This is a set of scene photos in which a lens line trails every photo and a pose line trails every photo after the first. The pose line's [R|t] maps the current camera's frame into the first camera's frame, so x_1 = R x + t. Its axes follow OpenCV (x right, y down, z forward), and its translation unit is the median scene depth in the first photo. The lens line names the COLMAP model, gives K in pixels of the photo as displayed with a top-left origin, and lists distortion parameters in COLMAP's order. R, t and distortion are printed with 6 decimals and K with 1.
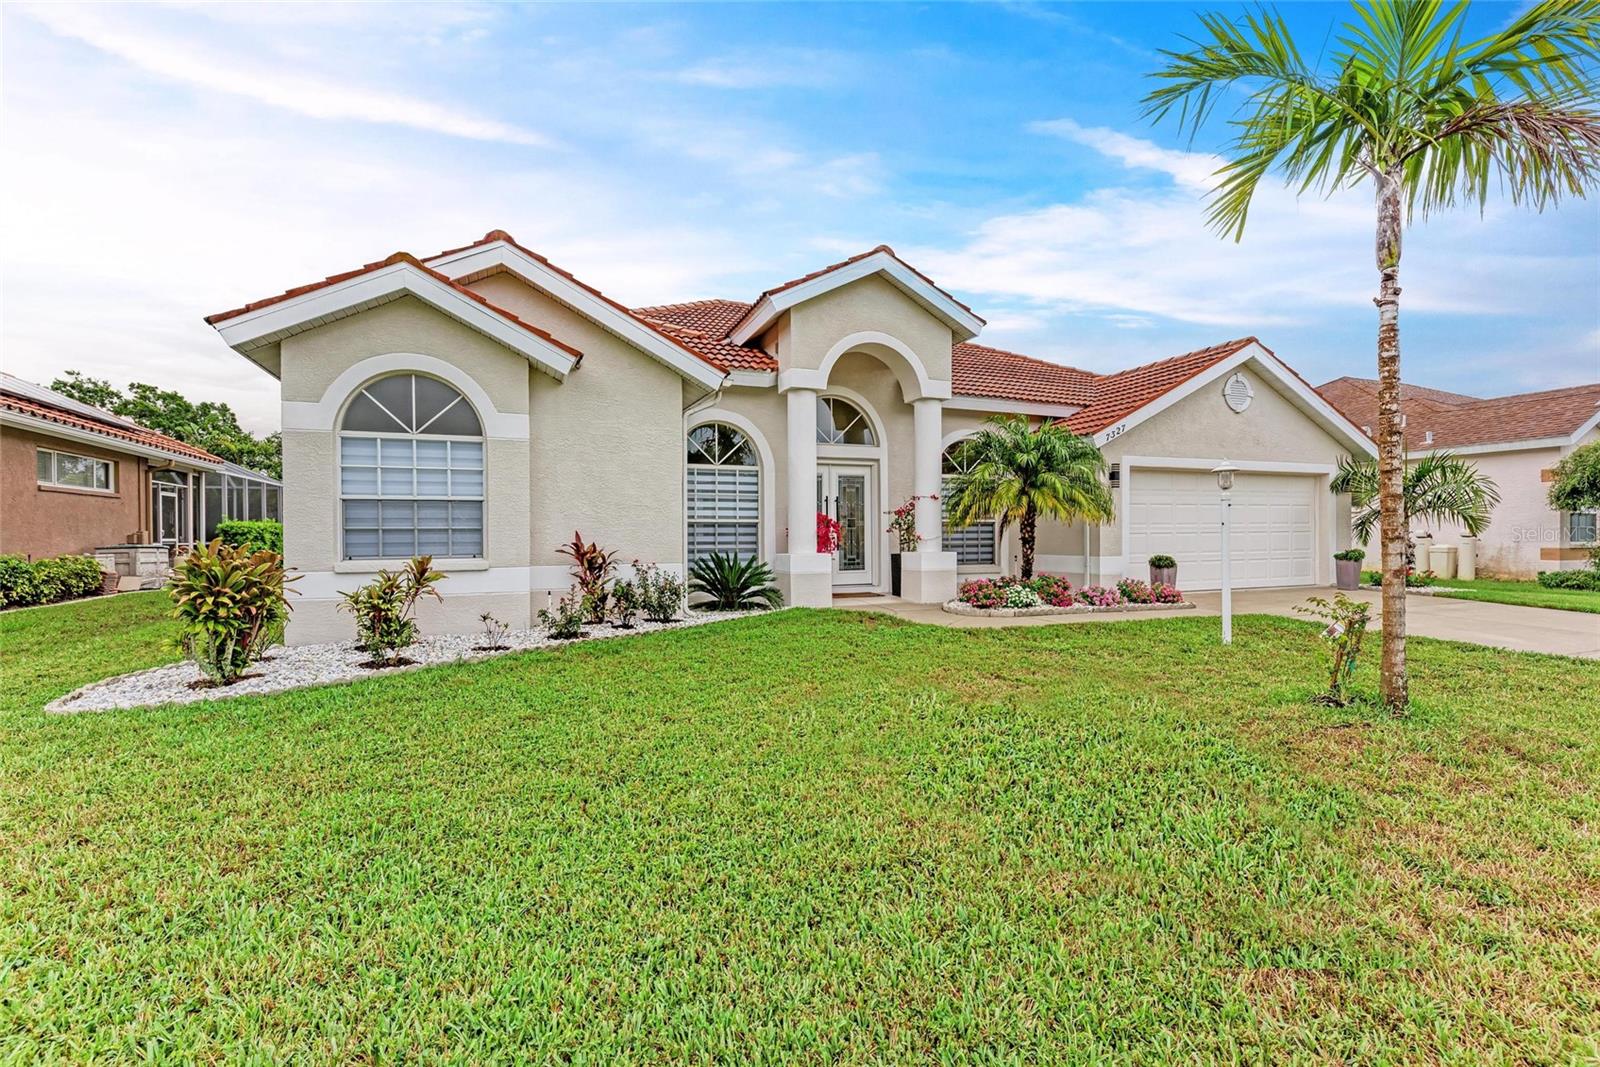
lens RADIAL K [[716.9, 0, 800.0], [0, 716.9, 533.5], [0, 0, 1]] dist [-0.003046, -0.000191]
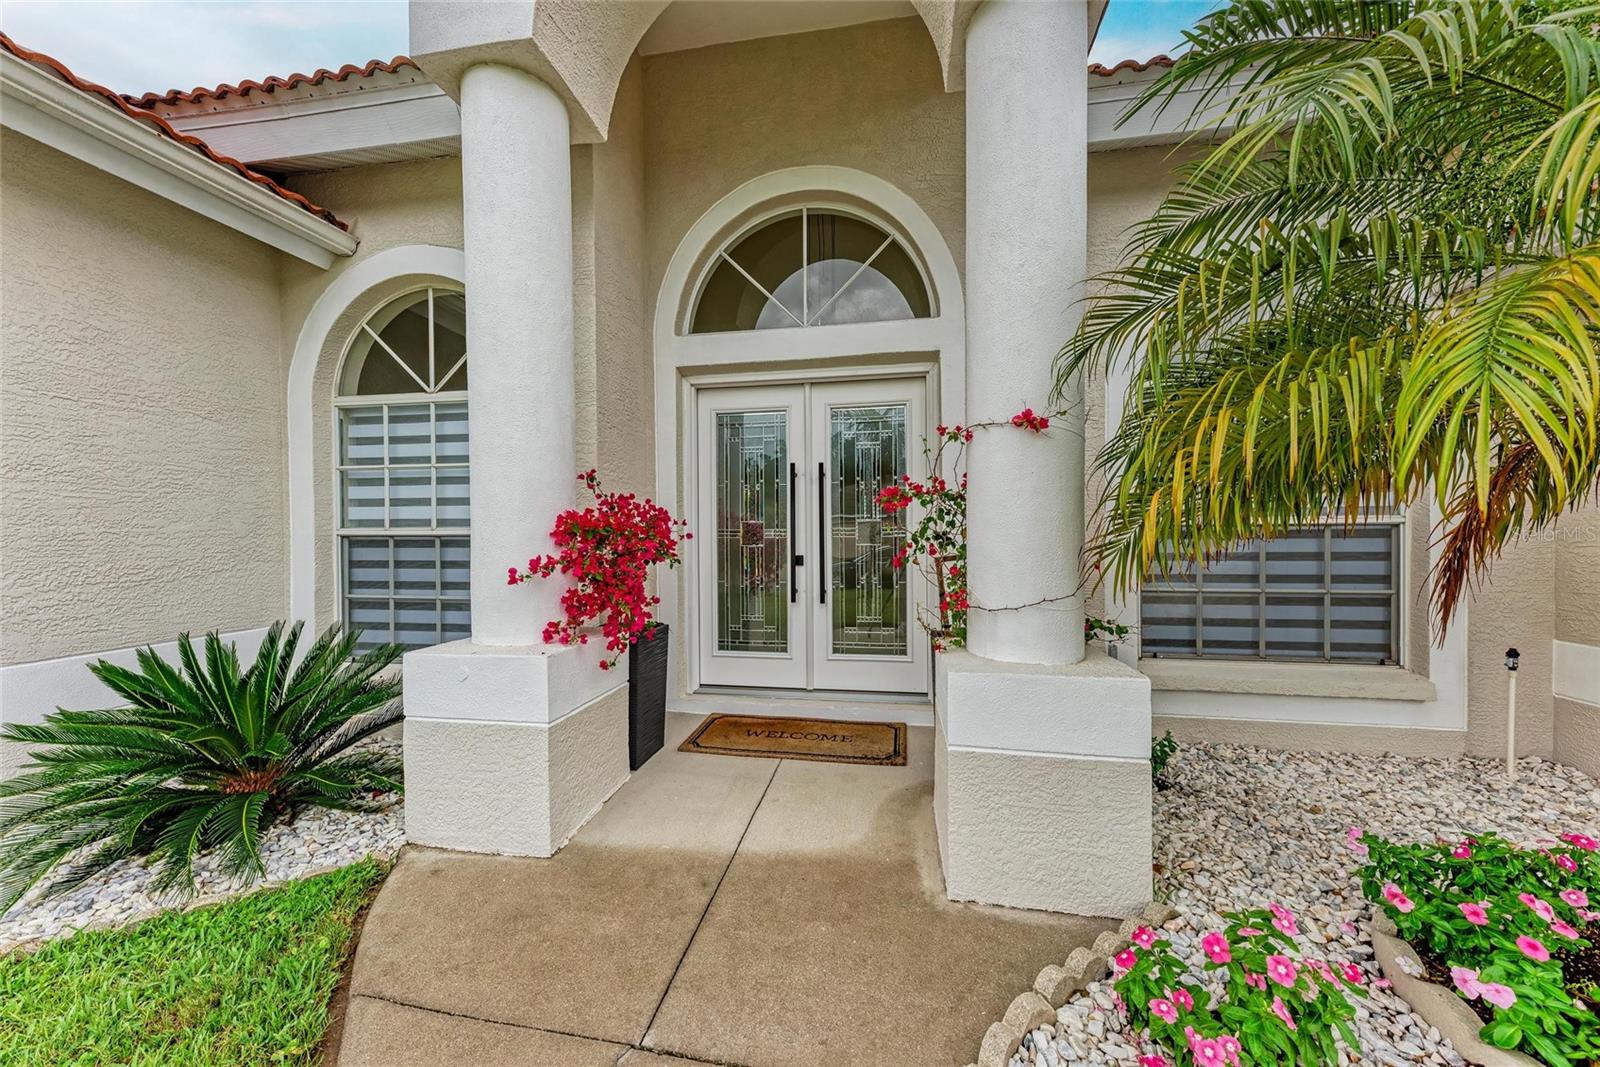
lens RADIAL K [[557.0, 0, 800.0], [0, 557.0, 533.5], [0, 0, 1]] dist [0.012894, -0.000007]
pose [[0.861278, -0.001912, -0.508131, 0.217183], [0.004624, 0.999981, 0.004075, -0.016915], [0.508114, -0.005859, 0.861270, 0.825103]]
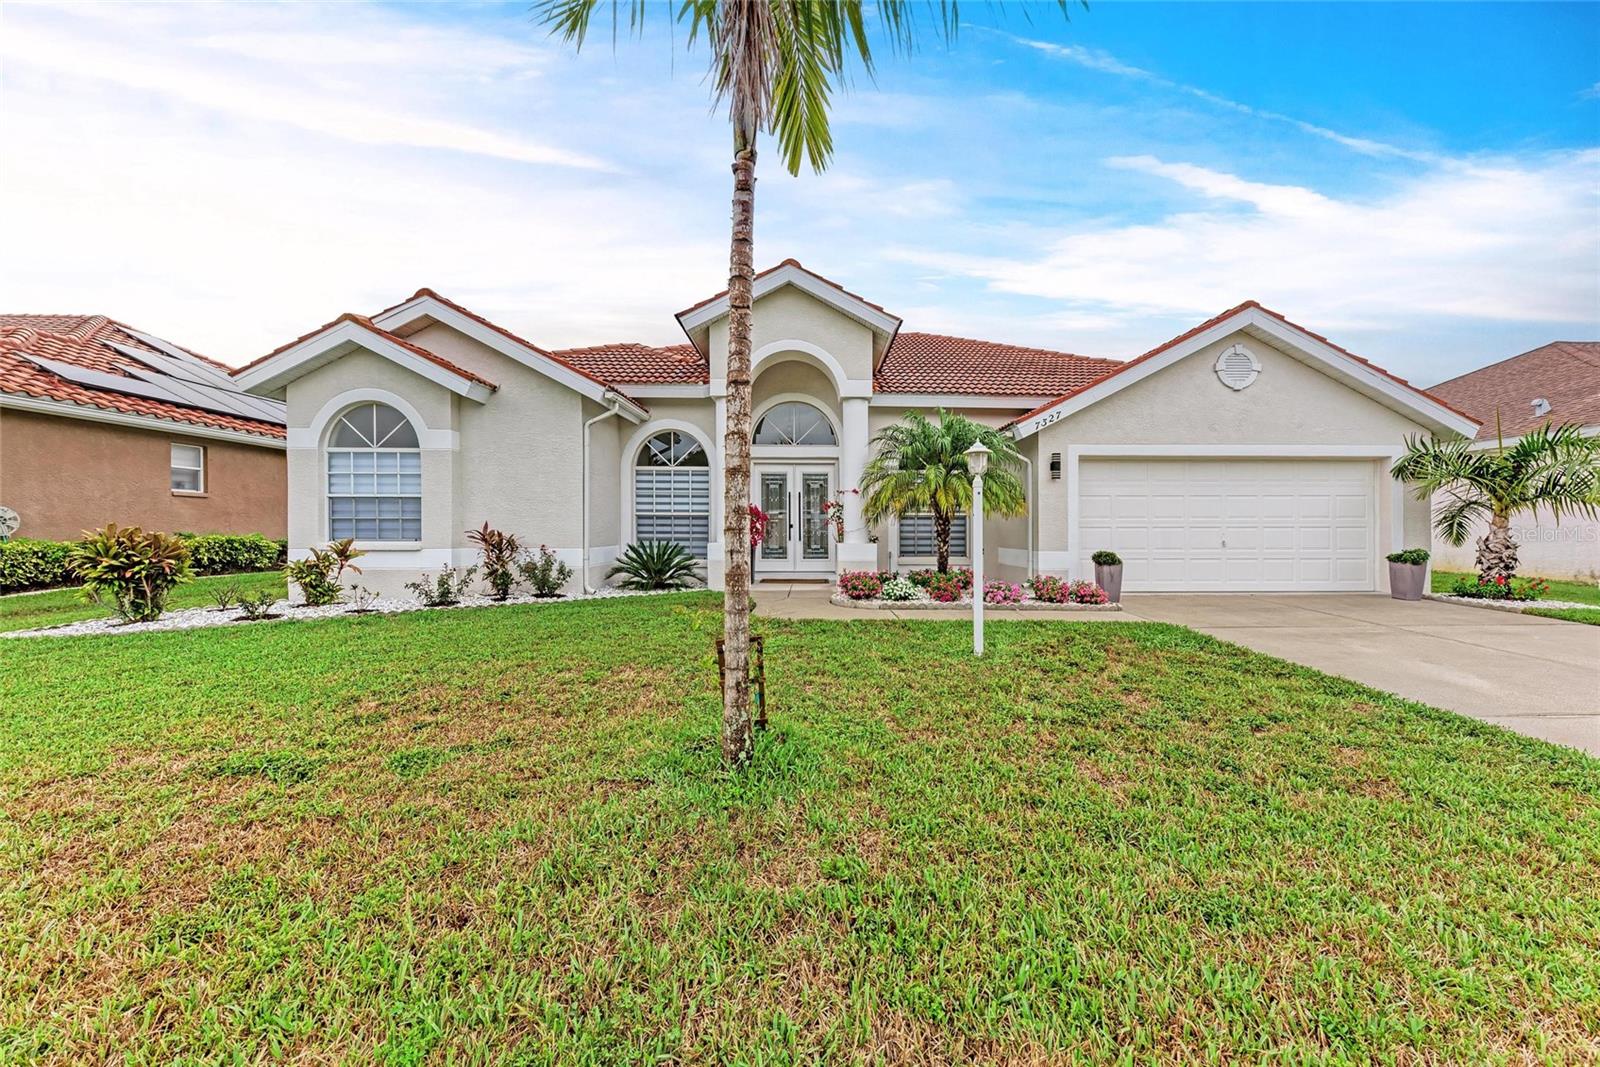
lens RADIAL K [[573.6, 0, 820.1], [0, 573.6, 527.6], [0, 0, 1]] dist [0.001127, 0.000039]
pose [[0.938857, 0.006905, -0.344237, 0.435792], [-0.007069, 0.999975, 0.000780, 0.002527], [0.344234, 0.001701, 0.938882, 0.193019]]
